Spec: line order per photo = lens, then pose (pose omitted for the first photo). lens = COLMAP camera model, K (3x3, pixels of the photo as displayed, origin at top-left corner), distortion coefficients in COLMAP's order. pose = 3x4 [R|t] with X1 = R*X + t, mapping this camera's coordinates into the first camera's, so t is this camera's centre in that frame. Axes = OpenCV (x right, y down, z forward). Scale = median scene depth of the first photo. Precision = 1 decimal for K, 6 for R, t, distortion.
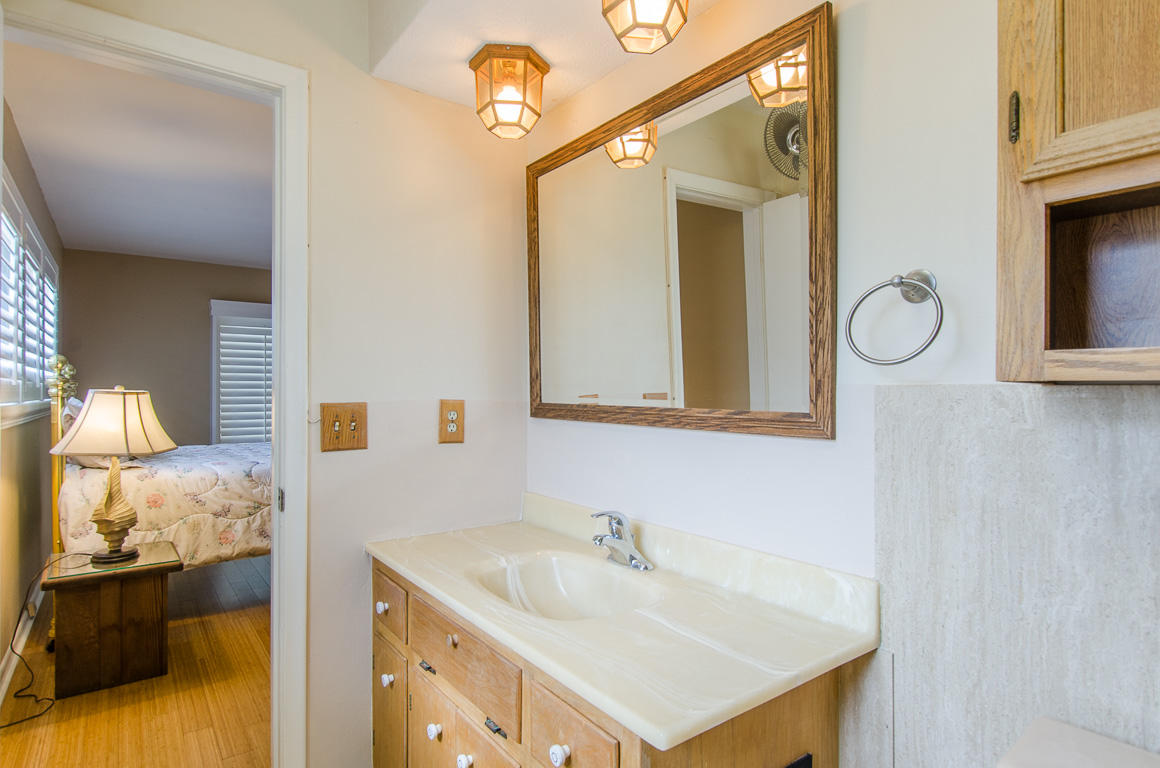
lens RADIAL K [[621.6, 0, 575.9], [0, 621.6, 389.5], [0, 0, 1]] dist [-0.001401, -0.002321]
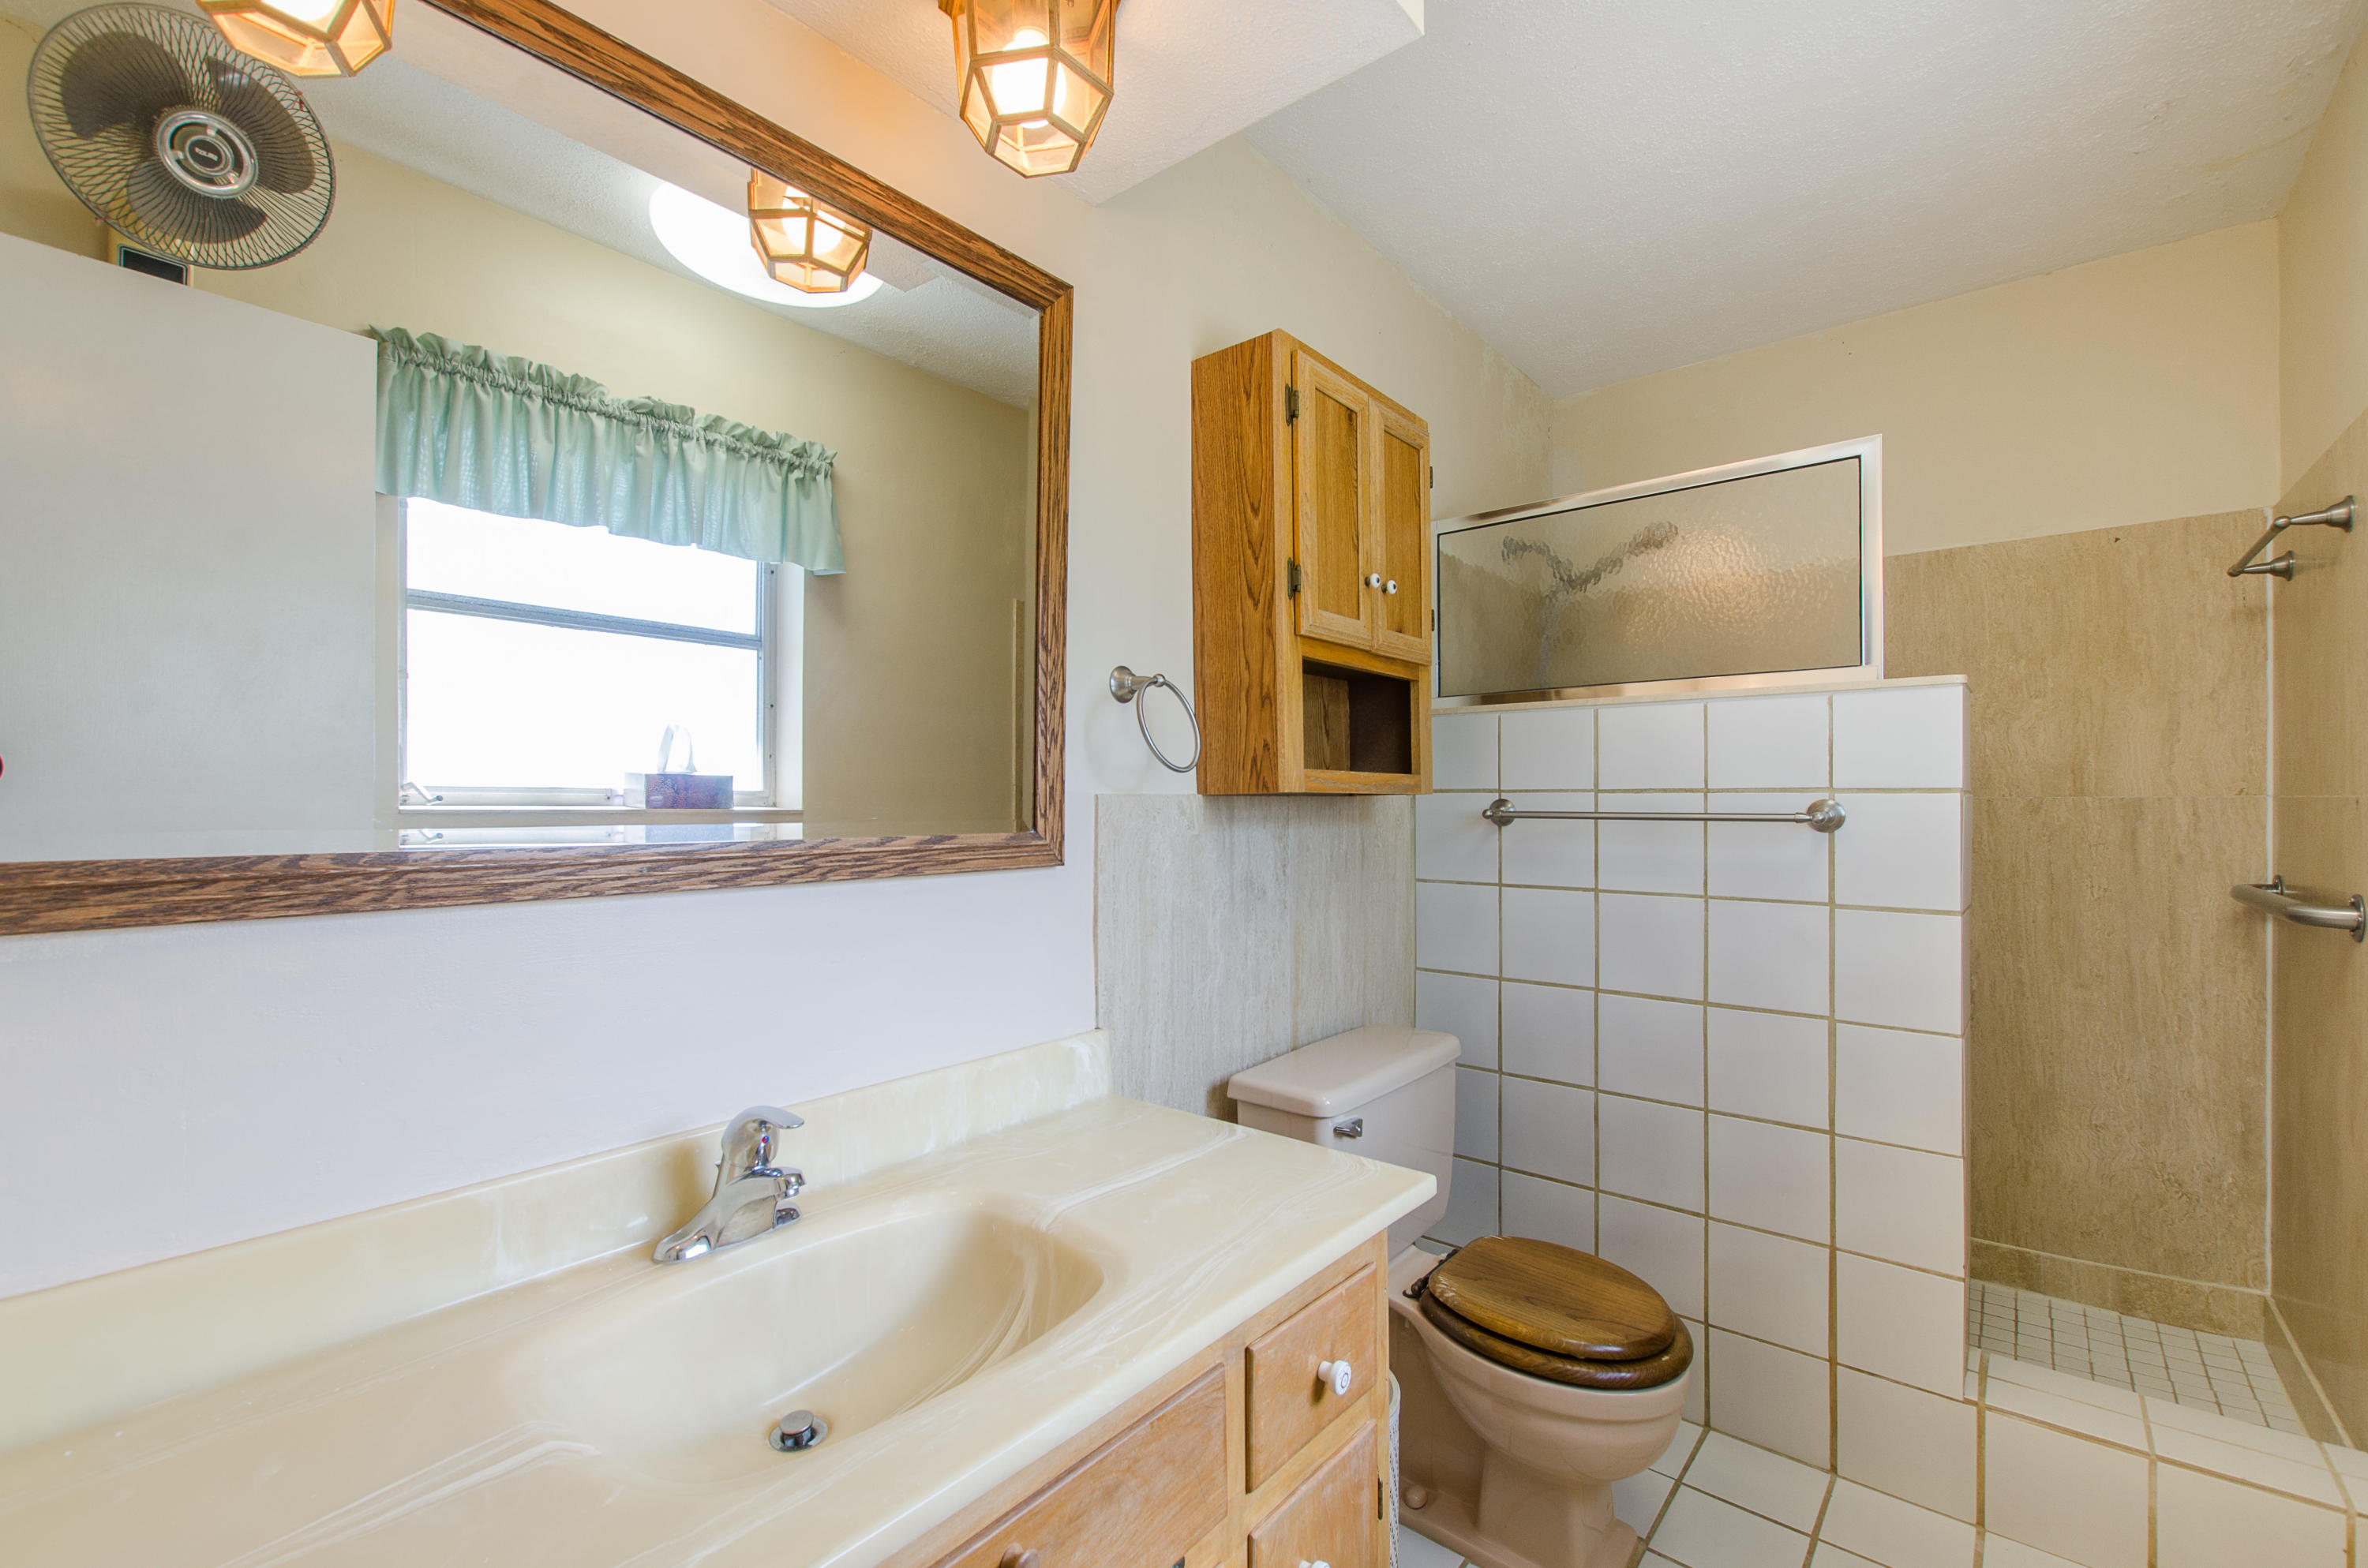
lens RADIAL K [[1026.0, 0, 1189.1], [0, 1026.0, 795.4], [0, 0, 1]] dist [0.000214, -0.000431]
pose [[-0.257184, 0.004315, 0.966353, -0.713495], [0.001364, 0.999991, -0.004102, 0.000767], [-0.966361, 0.000263, -0.257188, 1.008434]]
